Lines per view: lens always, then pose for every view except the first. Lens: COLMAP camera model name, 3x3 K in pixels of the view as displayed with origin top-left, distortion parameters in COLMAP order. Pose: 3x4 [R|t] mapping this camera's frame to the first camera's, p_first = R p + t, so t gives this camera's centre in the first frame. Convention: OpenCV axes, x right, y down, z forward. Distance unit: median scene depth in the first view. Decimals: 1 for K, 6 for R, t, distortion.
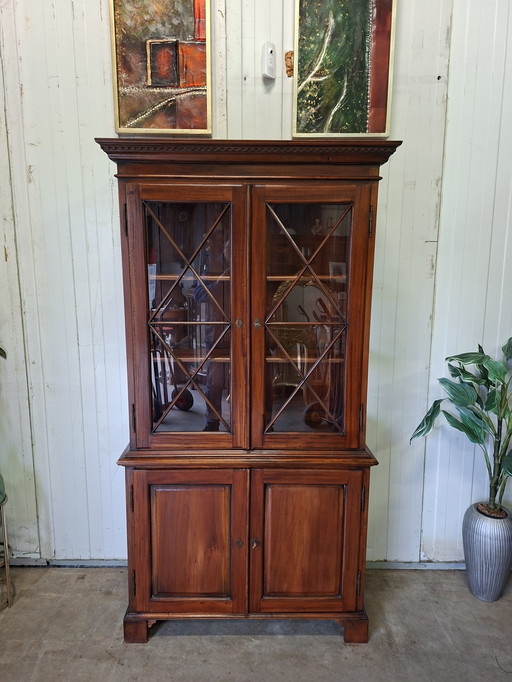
lens RADIAL K [[476.0, 0, 243.7], [0, 476.0, 342.9], [0, 0, 1]] dist [0.008793, 0.002706]
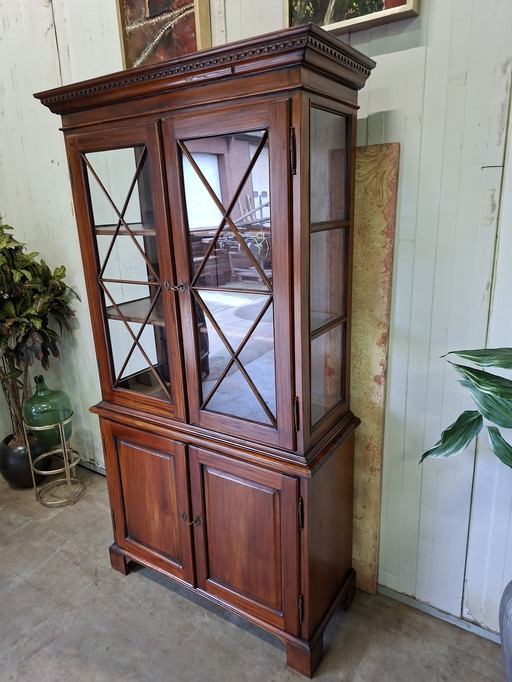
lens RADIAL K [[476.0, 0, 258.8], [0, 476.0, 337.1], [0, 0, 1]] dist [0.008793, 0.002706]
pose [[0.832199, 0.114547, -0.542515, 0.552382], [-0.049672, 0.989896, 0.132813, -0.062373], [0.552247, -0.083579, 0.829480, 0.304858]]
